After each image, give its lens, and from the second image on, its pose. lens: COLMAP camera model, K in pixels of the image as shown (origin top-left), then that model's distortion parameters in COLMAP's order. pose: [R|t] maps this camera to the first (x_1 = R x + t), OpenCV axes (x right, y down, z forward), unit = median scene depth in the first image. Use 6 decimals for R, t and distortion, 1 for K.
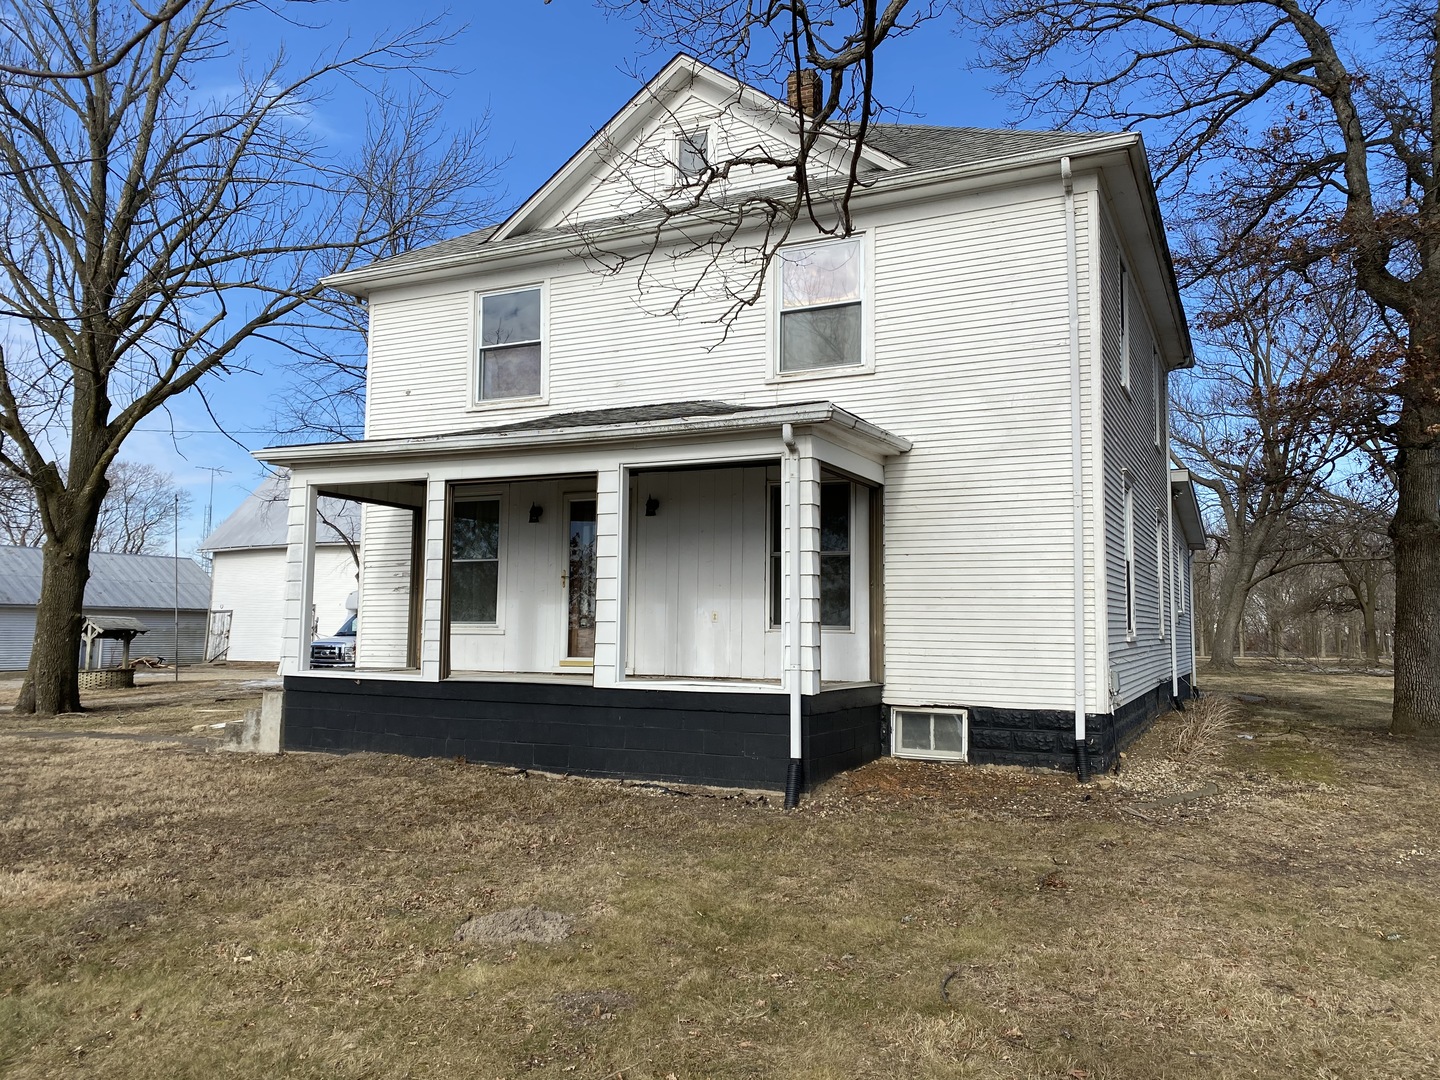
lens RADIAL K [[1089.6, 0, 721.7], [0, 1089.6, 543.2], [0, 0, 1]] dist [0.010016, -0.011394]
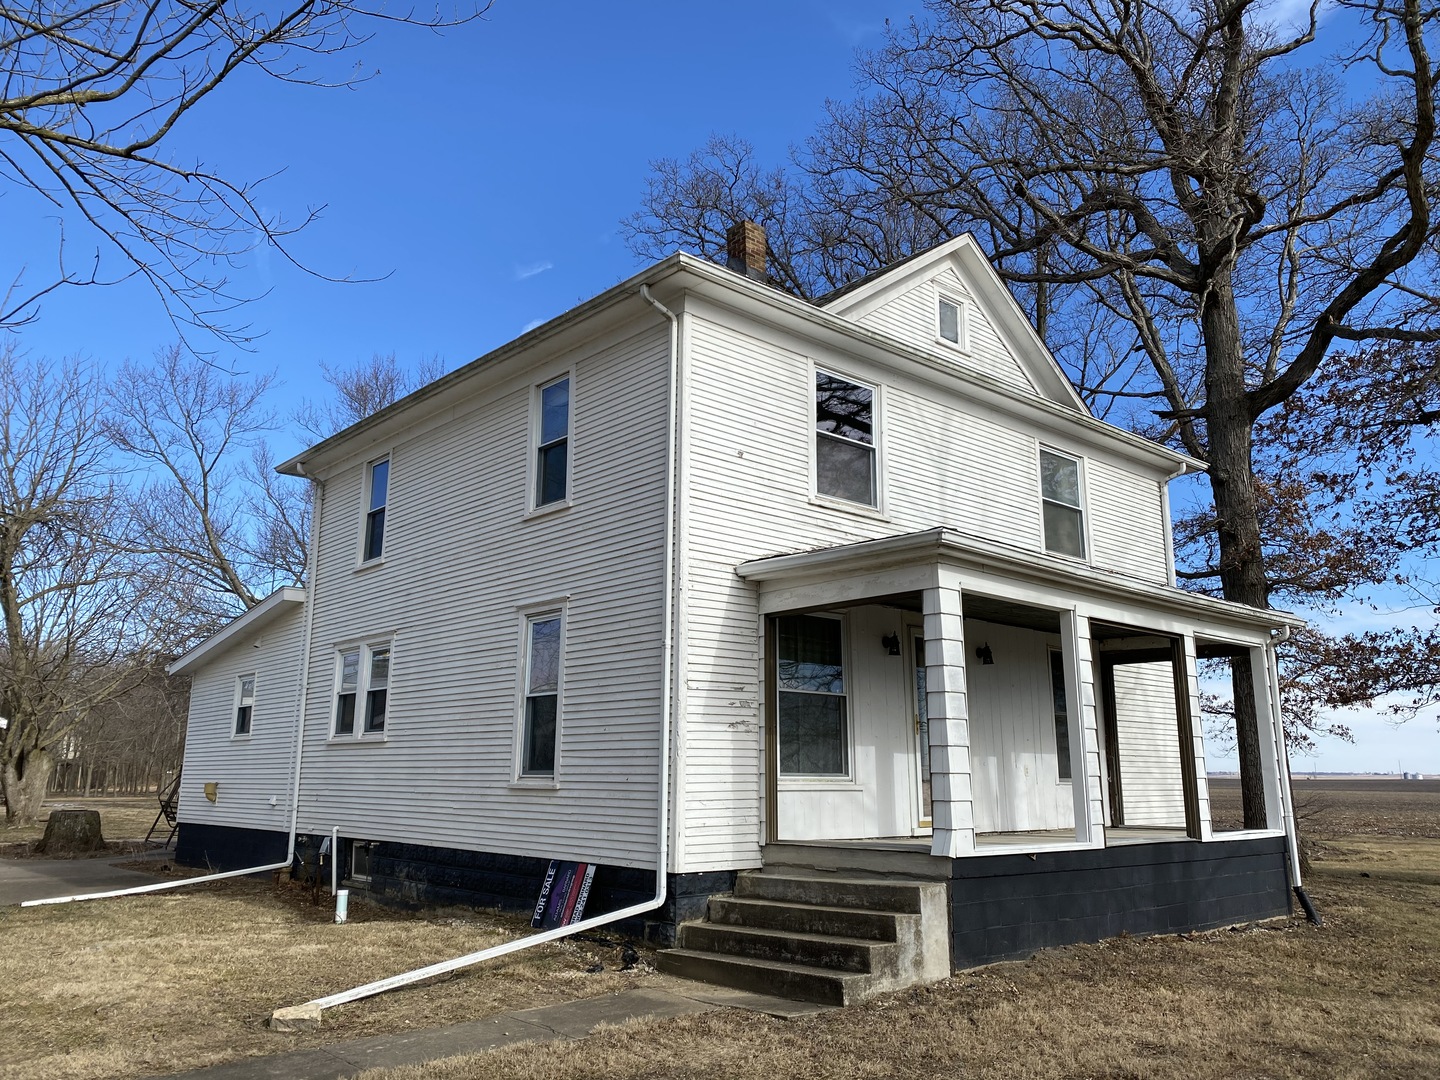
lens RADIAL K [[1089.6, 0, 718.6], [0, 1089.6, 533.0], [0, 0, 1]] dist [0.010016, -0.011394]
pose [[0.379480, 0.198530, 0.903649, -1.022961], [-0.078706, 0.980093, -0.182272, 0.053012], [-0.921846, -0.001954, 0.387551, 0.795893]]
